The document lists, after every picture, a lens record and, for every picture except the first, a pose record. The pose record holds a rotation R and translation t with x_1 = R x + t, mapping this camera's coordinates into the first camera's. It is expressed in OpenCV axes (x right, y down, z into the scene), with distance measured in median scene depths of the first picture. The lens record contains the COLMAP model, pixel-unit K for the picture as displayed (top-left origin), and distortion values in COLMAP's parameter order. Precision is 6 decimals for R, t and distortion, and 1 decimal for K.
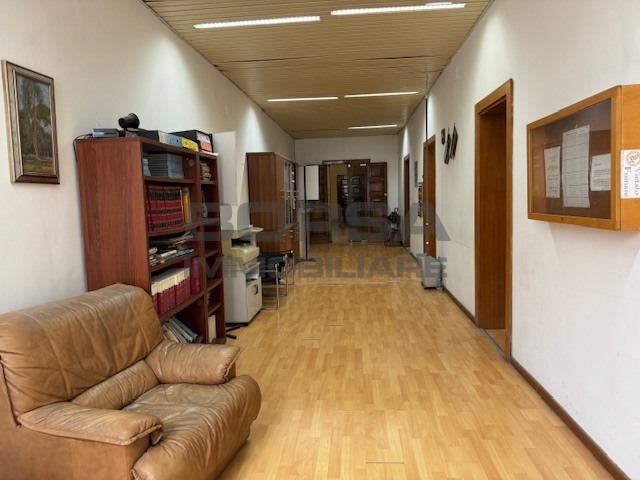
lens RADIAL K [[497.2, 0, 320.0], [0, 497.2, 240.0], [0, 0, 1]] dist [-0.000537, -0.000620]
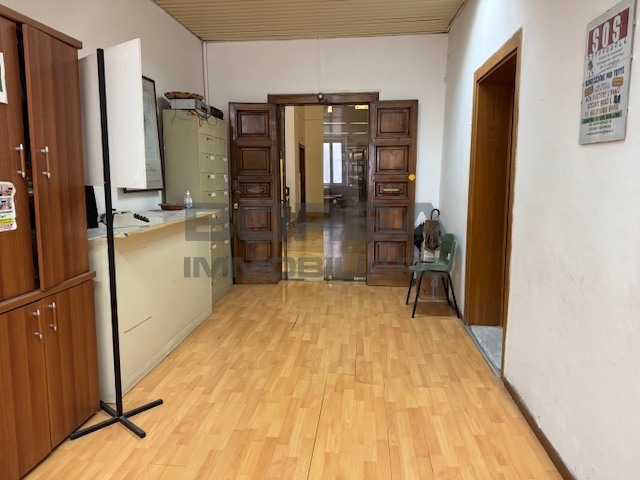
lens RADIAL K [[497.2, 0, 320.0], [0, 497.2, 240.0], [0, 0, 1]] dist [-0.000537, -0.000620]
pose [[0.999330, 0.036344, 0.004220, 0.054684], [-0.036506, 0.998148, 0.048668, -0.055796], [-0.002443, -0.048789, 0.998806, 0.575527]]
